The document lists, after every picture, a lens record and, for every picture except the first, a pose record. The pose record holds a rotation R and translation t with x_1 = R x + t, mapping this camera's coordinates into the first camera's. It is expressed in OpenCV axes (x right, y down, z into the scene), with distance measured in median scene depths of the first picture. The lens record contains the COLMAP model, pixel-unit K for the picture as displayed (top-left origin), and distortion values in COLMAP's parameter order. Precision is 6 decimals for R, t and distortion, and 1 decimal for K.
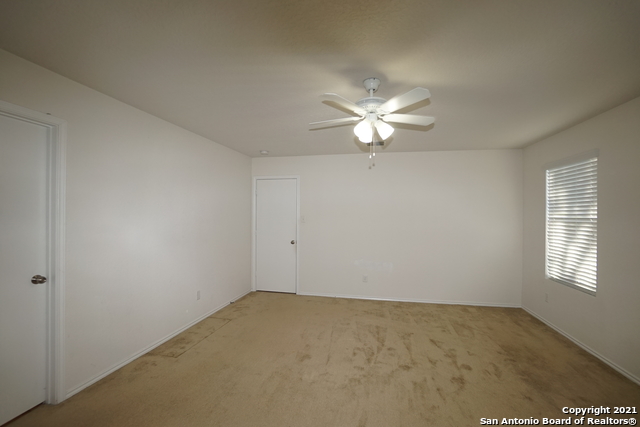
lens RADIAL K [[282.8, 0, 318.2], [0, 282.8, 213.0], [0, 0, 1]] dist [-0.059017, 0.022465]
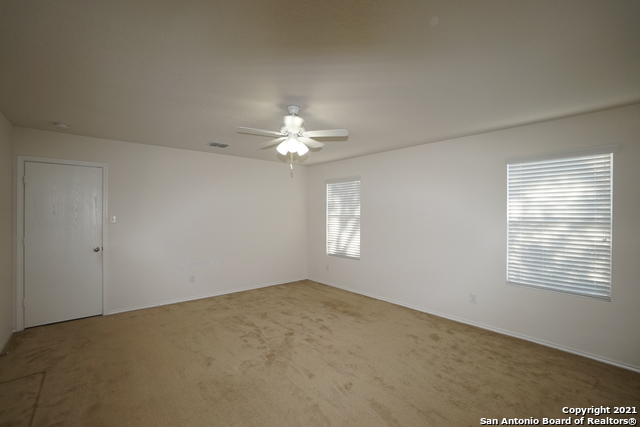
lens RADIAL K [[282.8, 0, 318.2], [0, 282.8, 213.0], [0, 0, 1]] dist [-0.059017, 0.022465]
pose [[0.604793, -0.002239, 0.796380, -0.508038], [-0.003060, 0.999982, 0.005135, -0.002856], [-0.796377, -0.005542, 0.604775, 0.101690]]
